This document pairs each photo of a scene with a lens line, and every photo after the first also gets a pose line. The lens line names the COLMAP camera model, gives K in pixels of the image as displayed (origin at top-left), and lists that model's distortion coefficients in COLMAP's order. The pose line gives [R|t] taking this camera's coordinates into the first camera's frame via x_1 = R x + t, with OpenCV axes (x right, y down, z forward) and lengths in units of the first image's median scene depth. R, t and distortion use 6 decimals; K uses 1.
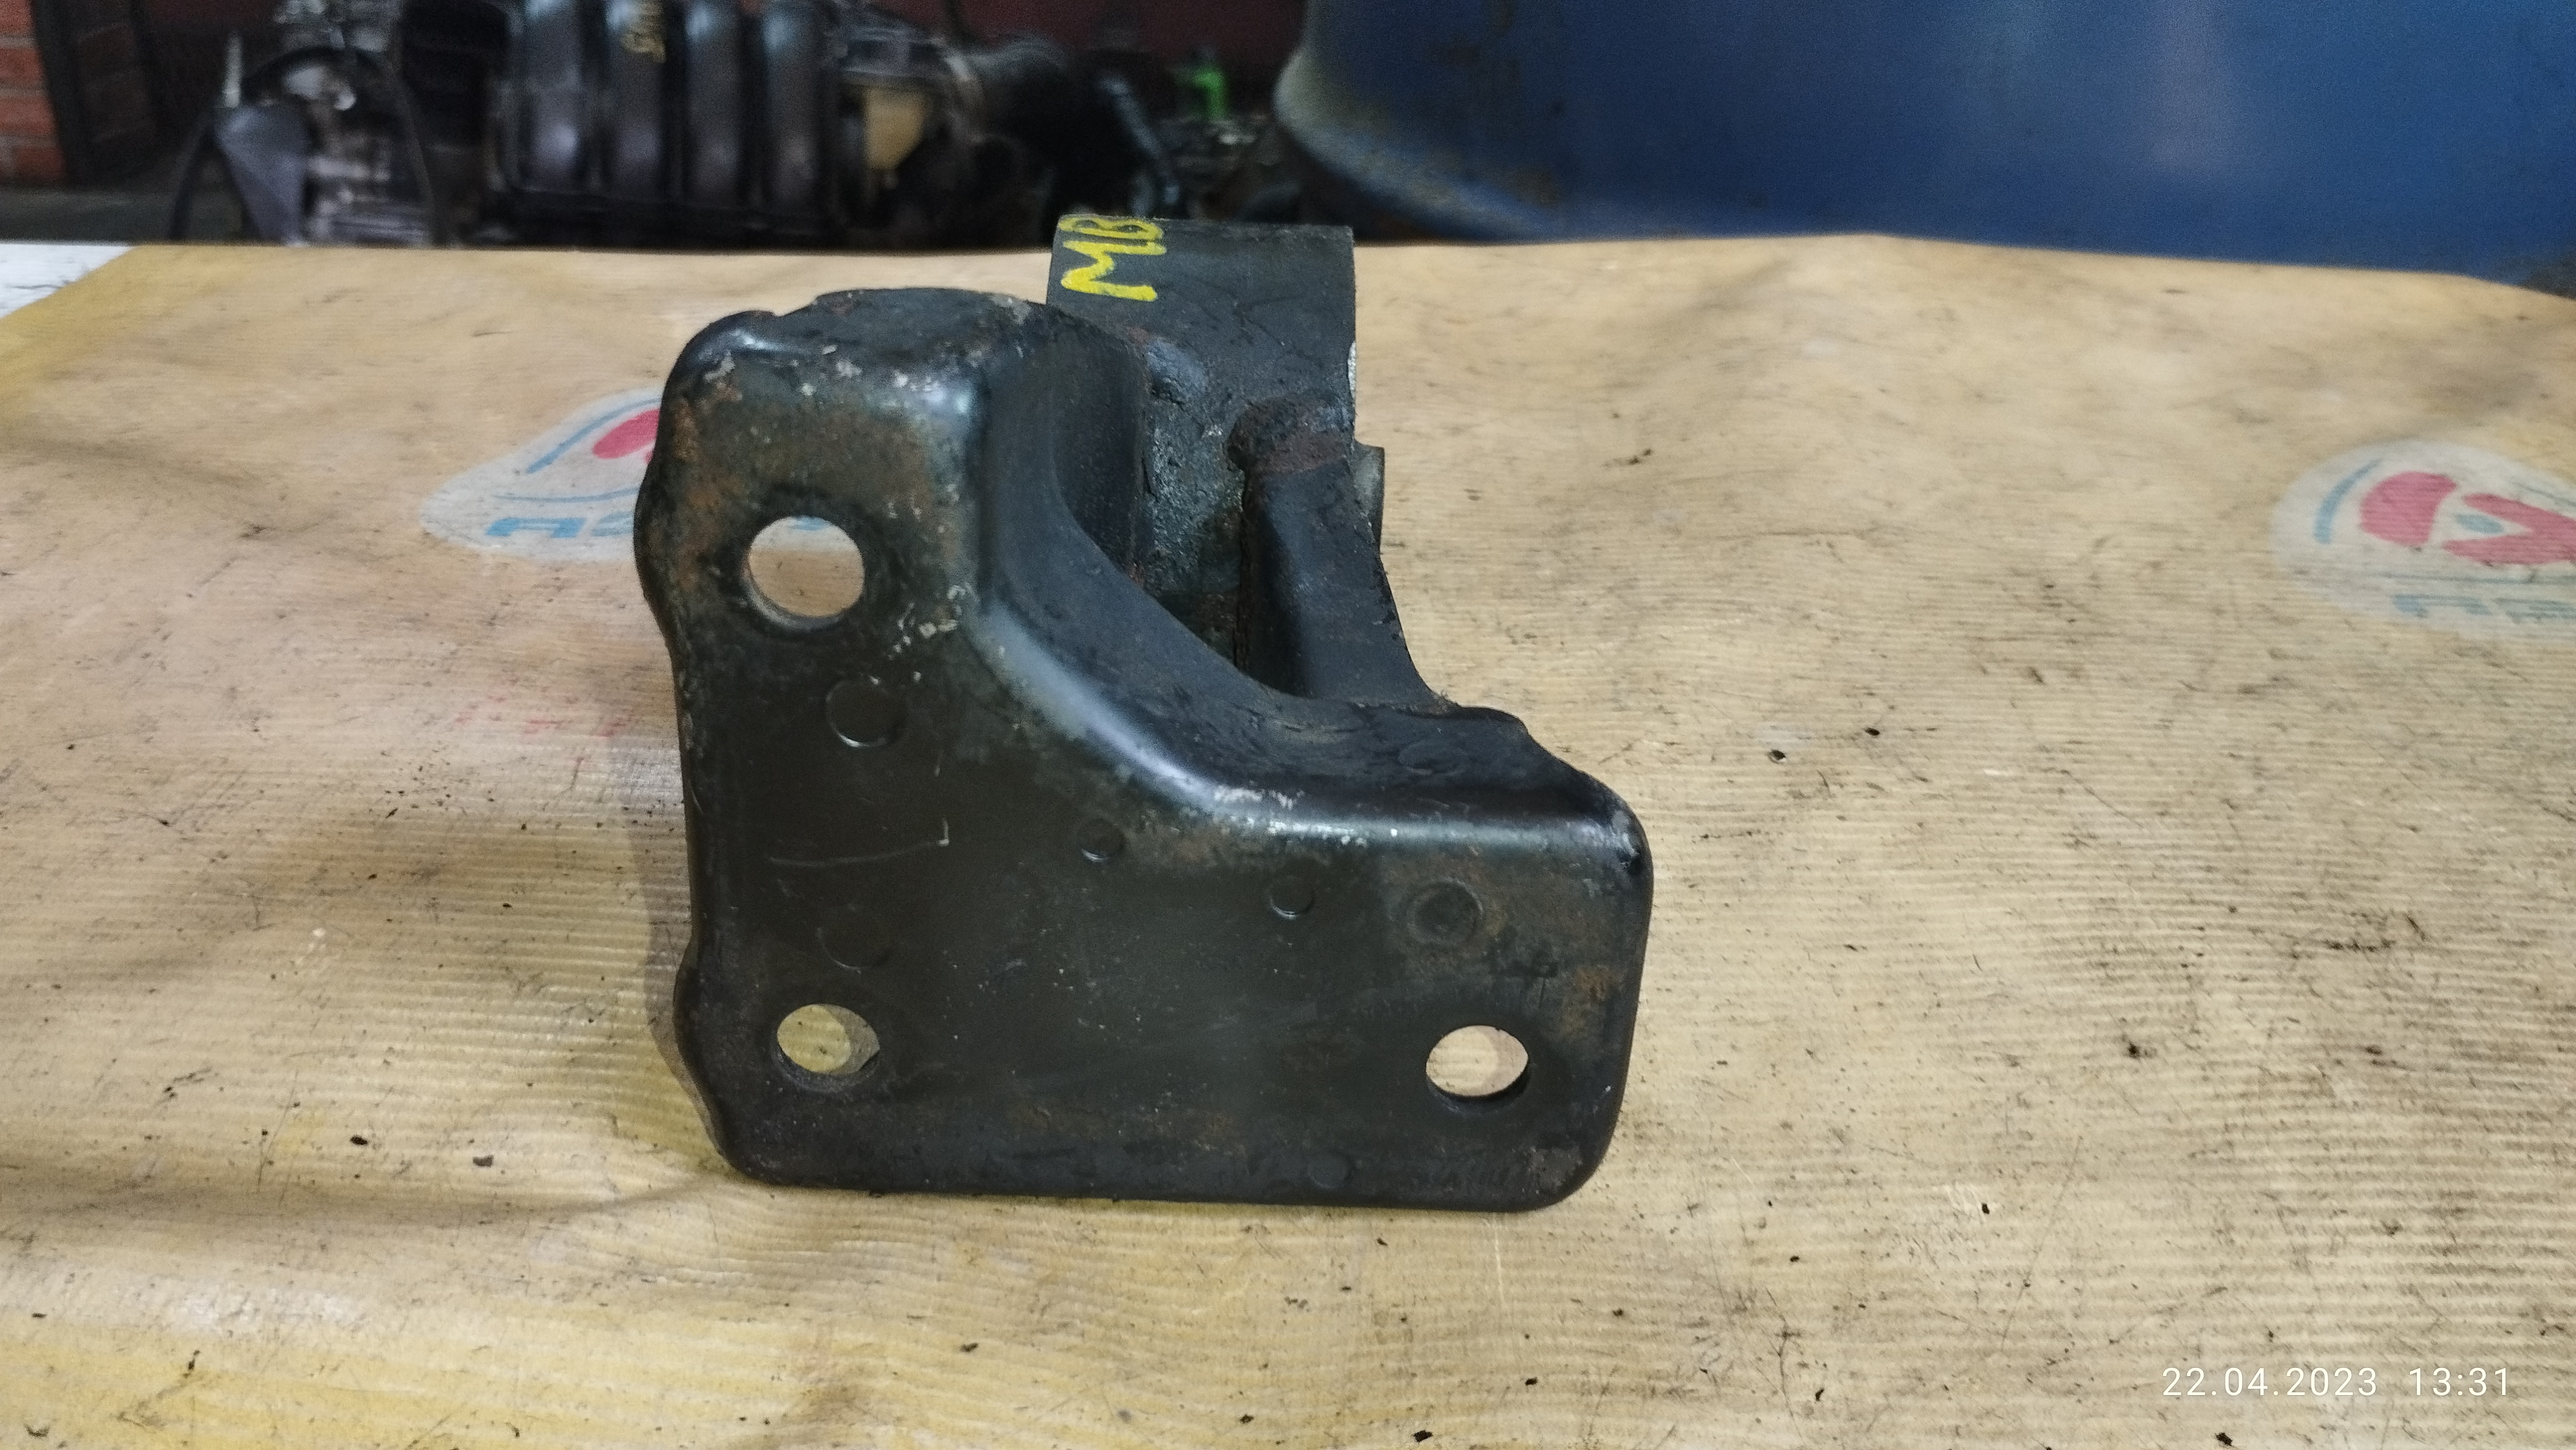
lens RADIAL K [[2185.5, 0, 1301.0], [0, 2185.5, 713.7], [0, 0, 1]] dist [0.065923, -0.098639]
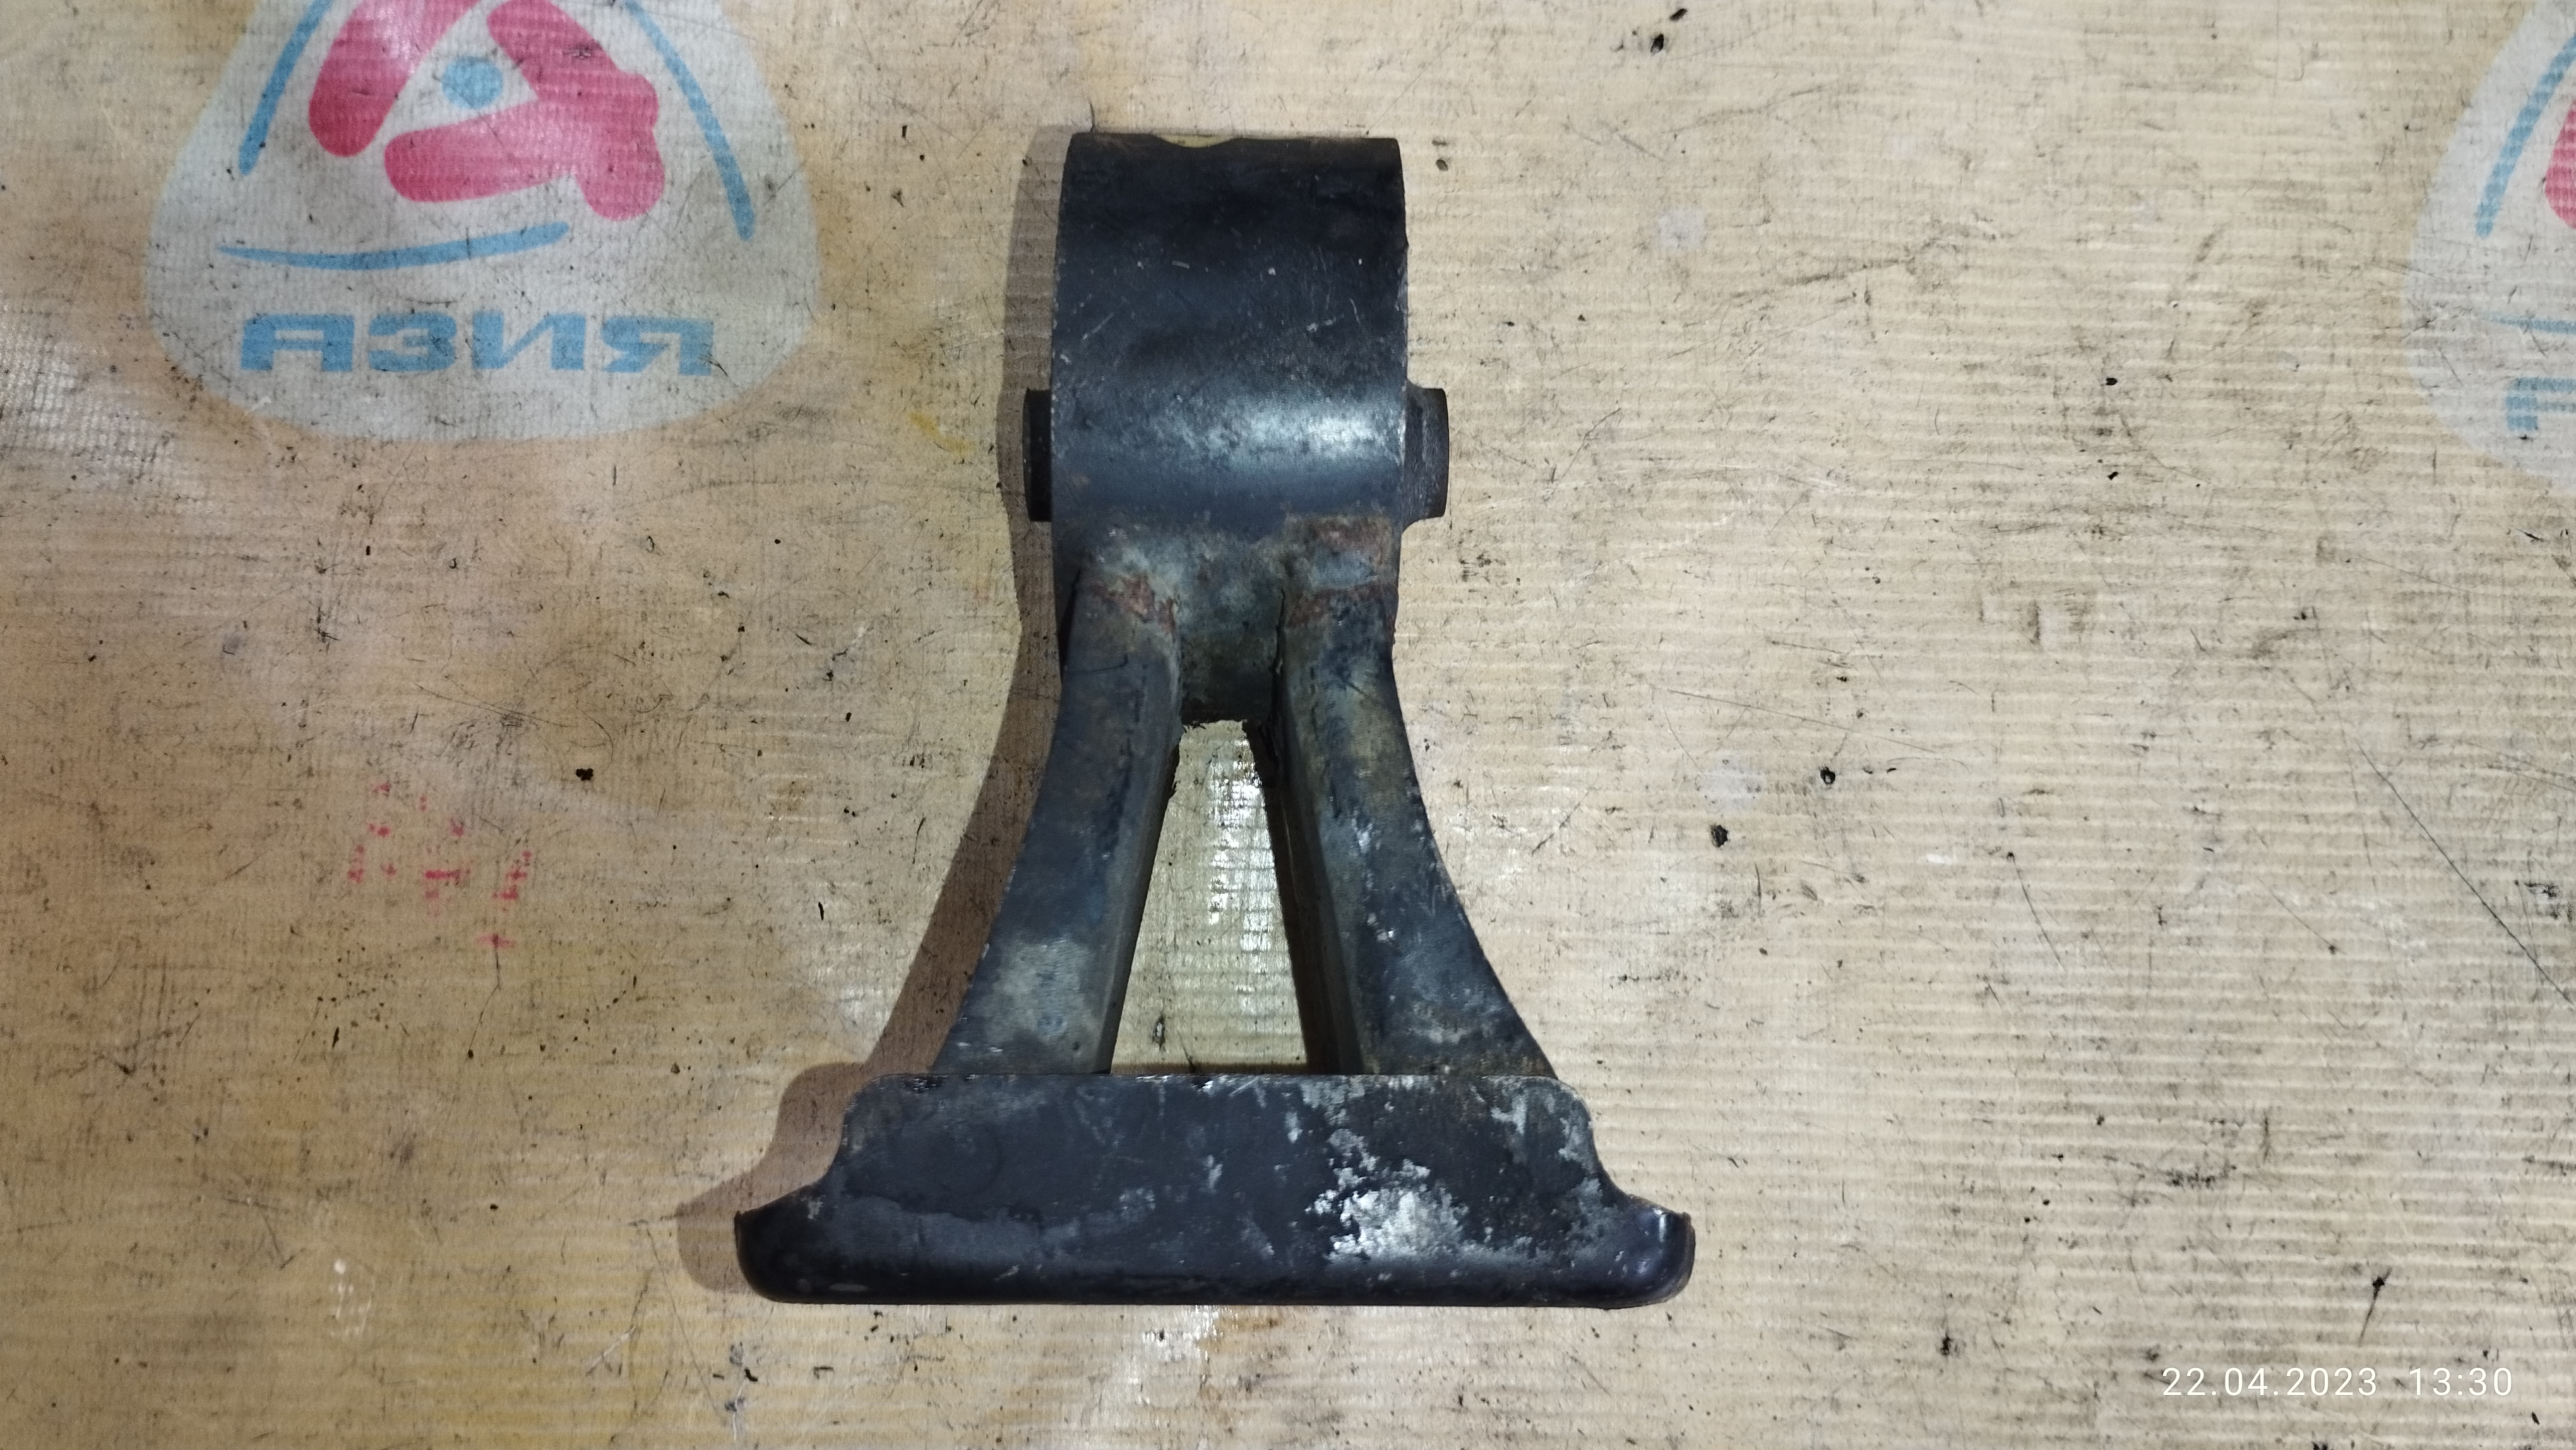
lens RADIAL K [[2185.5, 0, 1301.0], [0, 2185.5, 713.7], [0, 0, 1]] dist [0.065923, -0.098639]
pose [[0.999940, -0.008523, -0.006871, 0.041141], [0.010598, 0.596024, 0.802897, -0.810629], [-0.002748, -0.802921, 0.596079, 0.478595]]
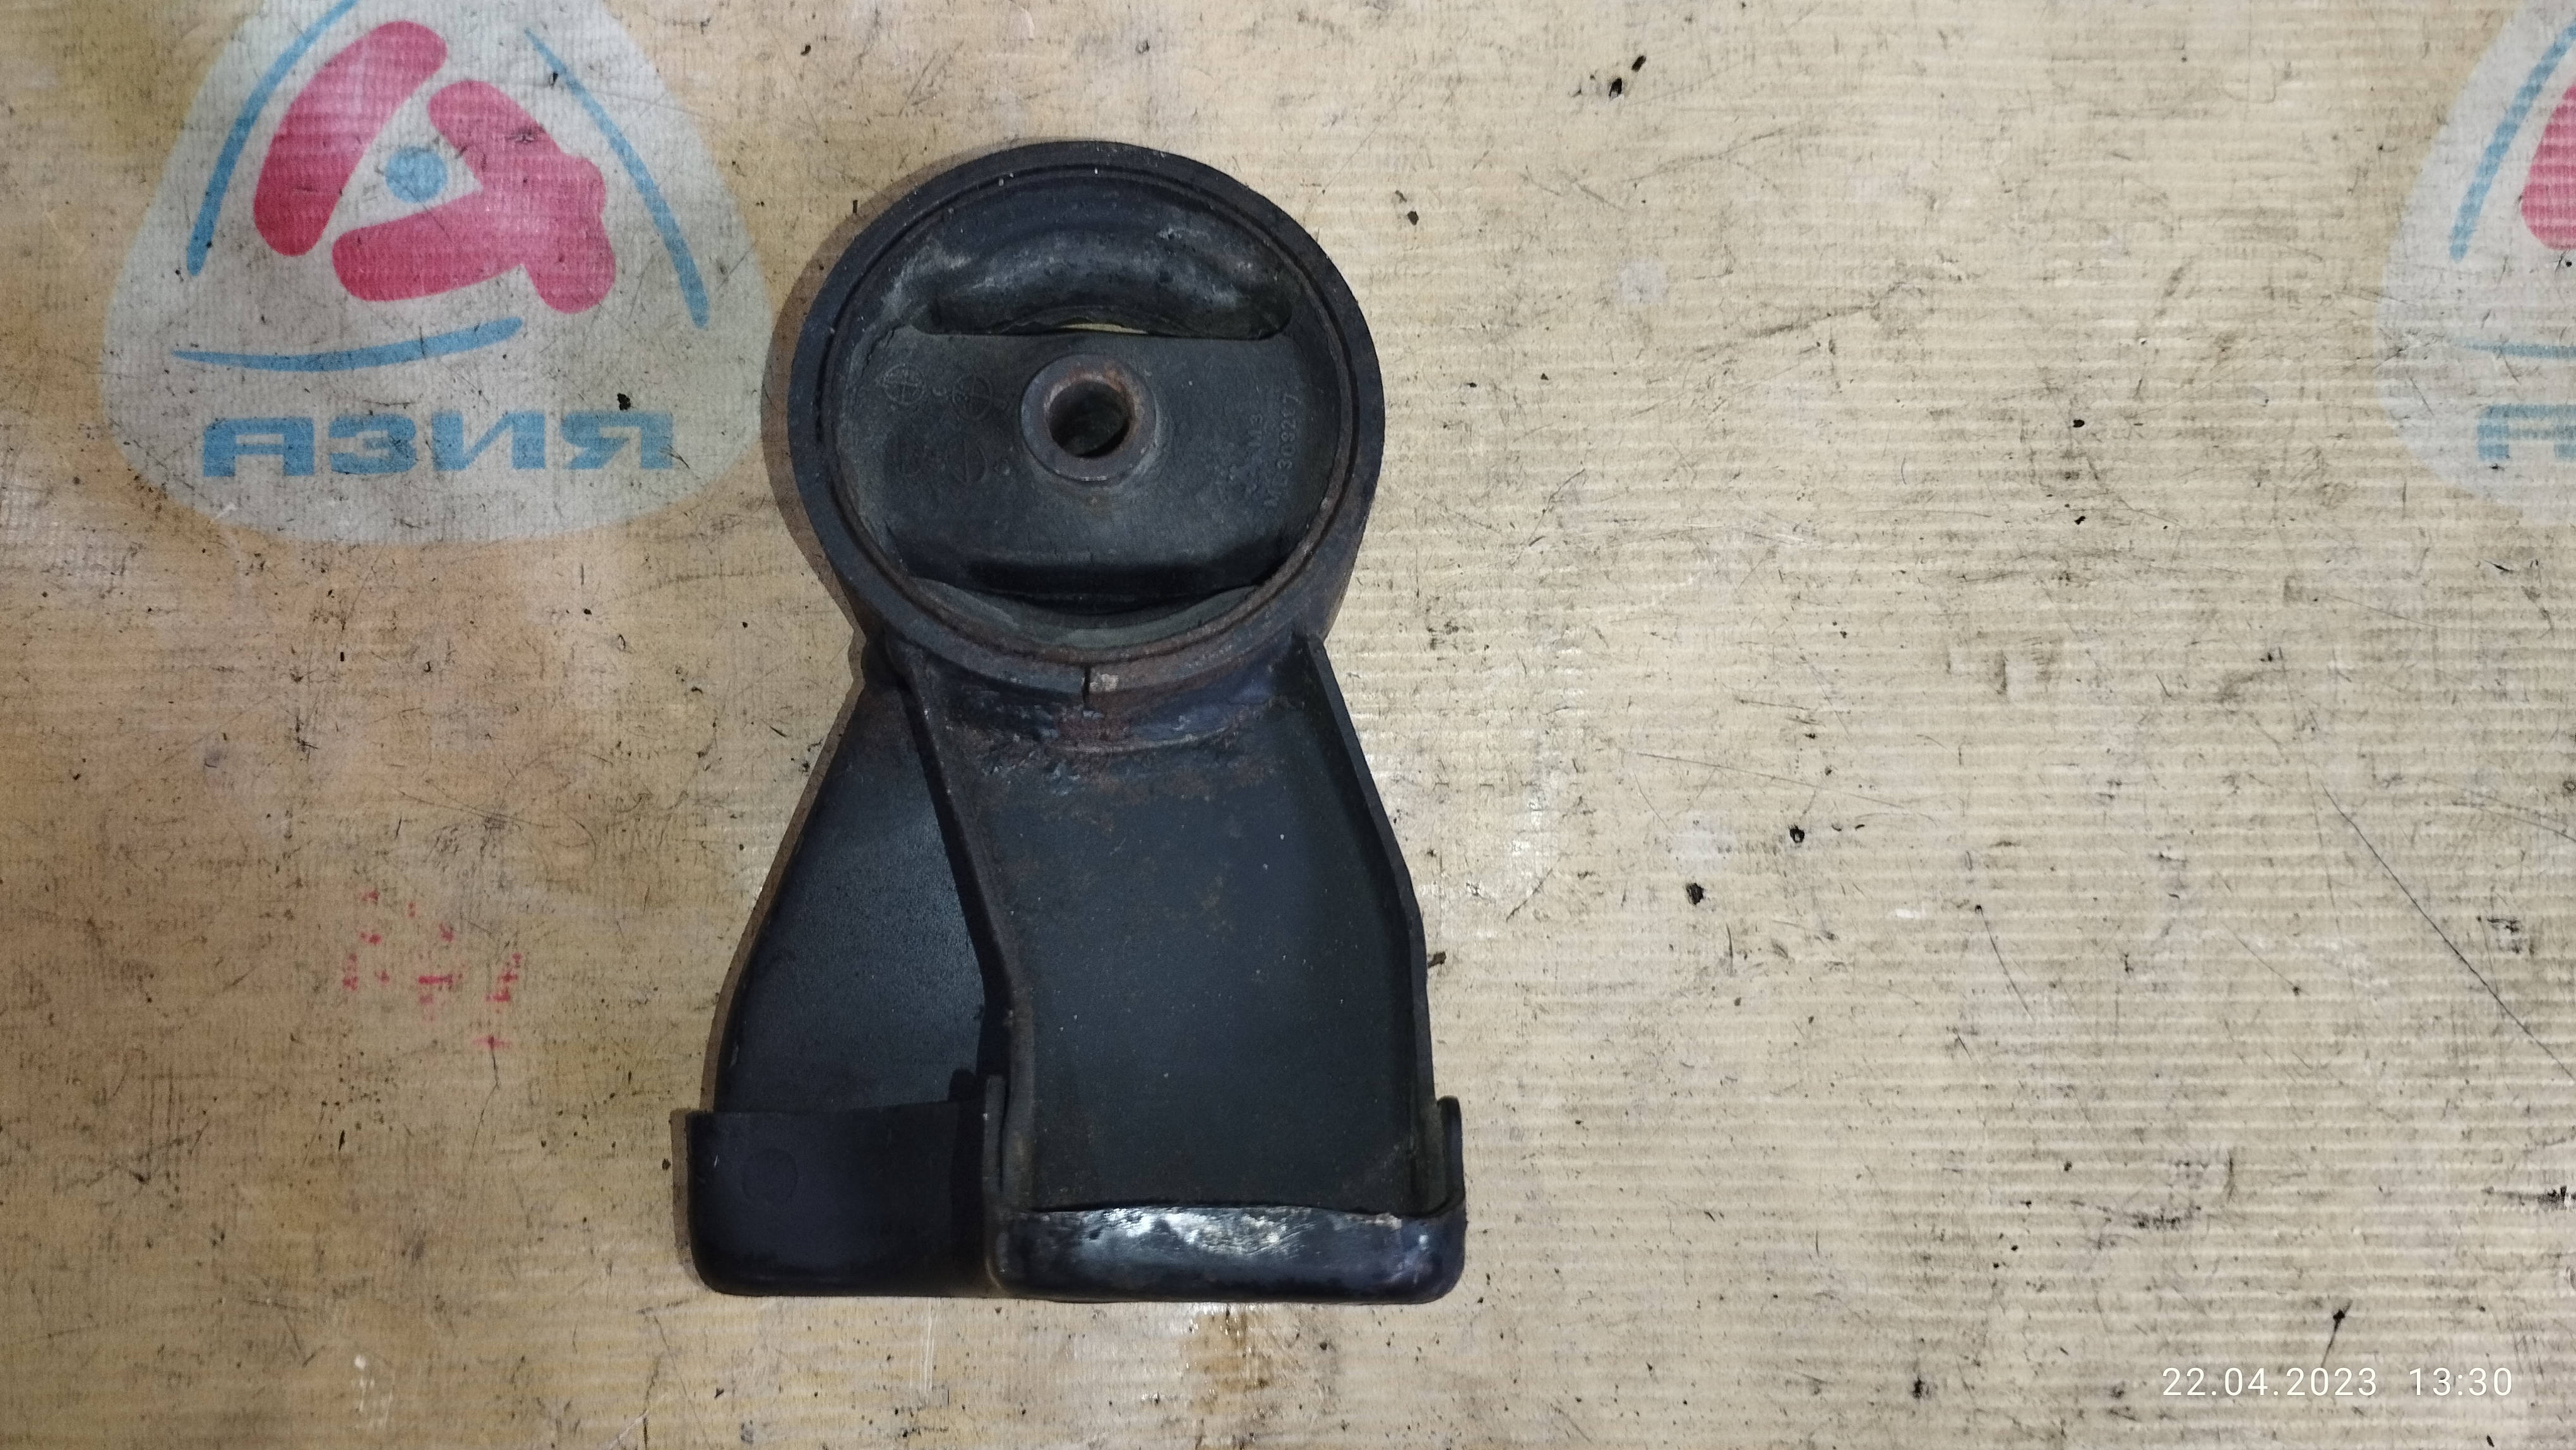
lens RADIAL K [[2185.5, 0, 1301.0], [0, 2185.5, 713.7], [0, 0, 1]] dist [0.065923, -0.098639]
pose [[0.999111, -0.039172, -0.015602, 0.063780], [0.033931, 0.527283, 0.849012, -0.882285], [-0.025030, -0.848786, 0.528144, 0.570299]]
